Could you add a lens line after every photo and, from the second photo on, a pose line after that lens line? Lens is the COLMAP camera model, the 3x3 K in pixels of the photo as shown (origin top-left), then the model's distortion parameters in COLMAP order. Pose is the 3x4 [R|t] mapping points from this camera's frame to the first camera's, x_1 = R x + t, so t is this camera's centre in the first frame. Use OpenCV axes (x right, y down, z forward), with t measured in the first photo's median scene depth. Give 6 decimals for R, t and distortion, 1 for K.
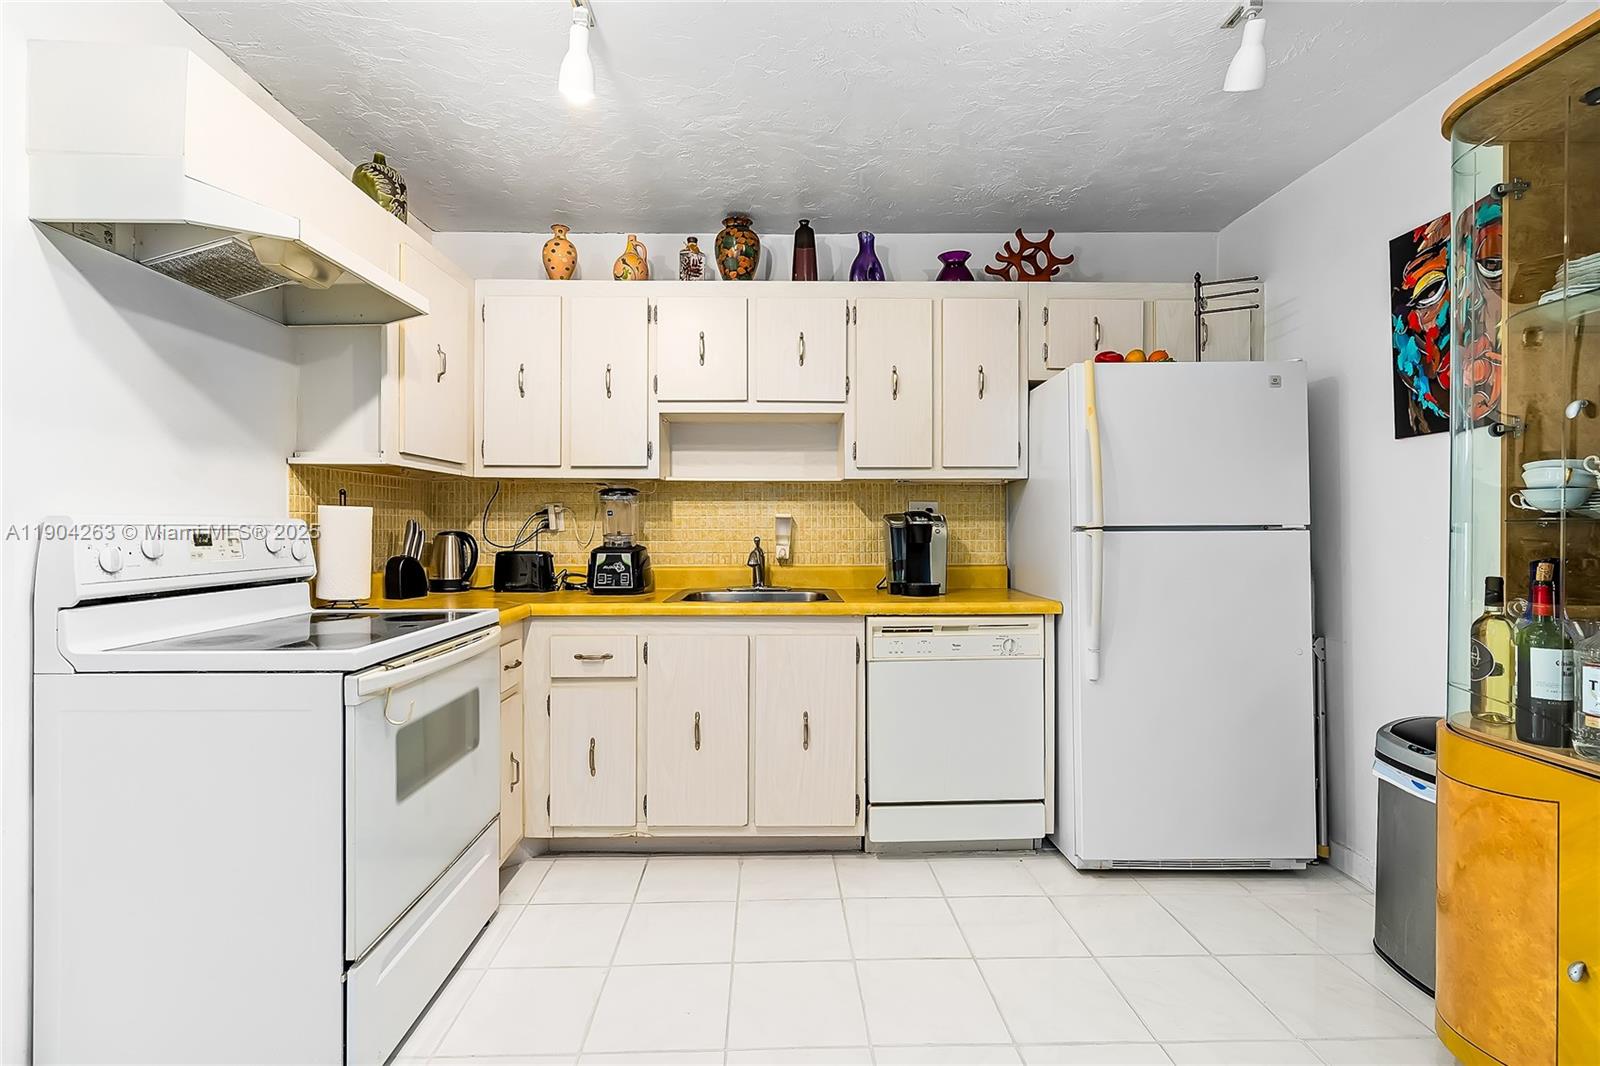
lens RADIAL K [[718.4, 0, 790.2], [0, 718.4, 531.8], [0, 0, 1]] dist [0.000953, 0.001036]
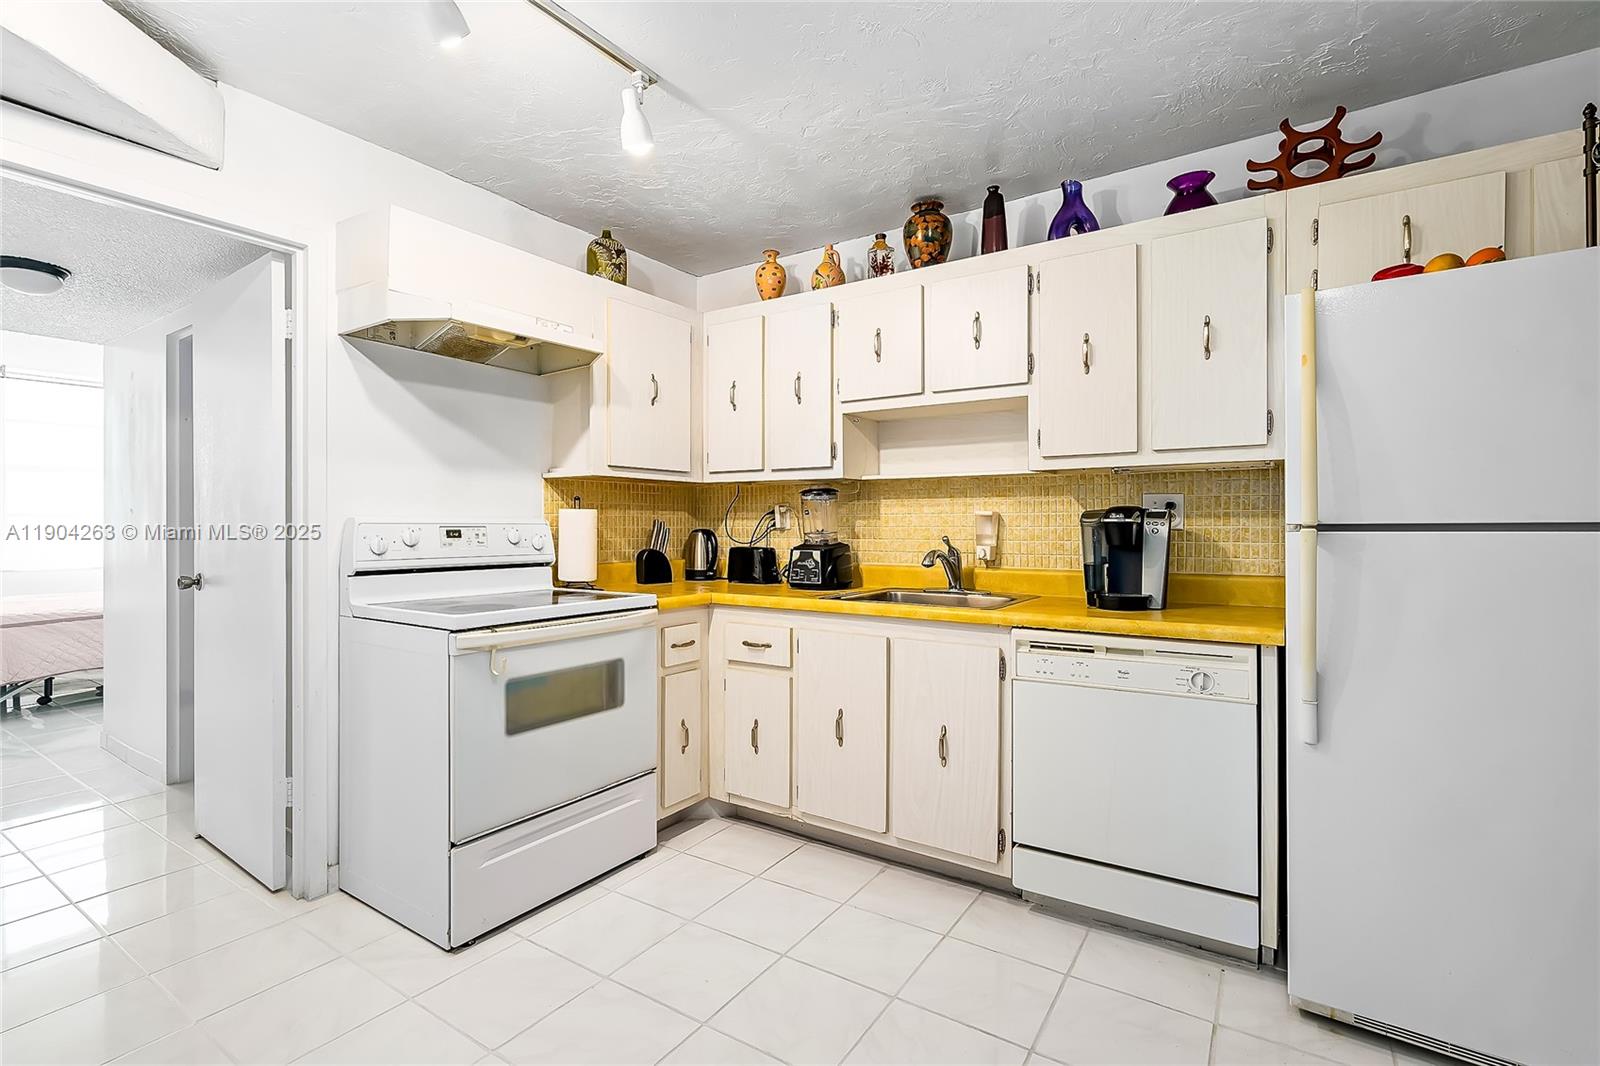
lens RADIAL K [[718.4, 0, 790.2], [0, 718.4, 531.8], [0, 0, 1]] dist [0.000953, 0.001036]
pose [[0.826621, 0.004988, -0.562737, 0.330231], [-0.004614, 0.999987, 0.002085, 0.000672], [0.562740, 0.000873, 0.826633, 0.112298]]
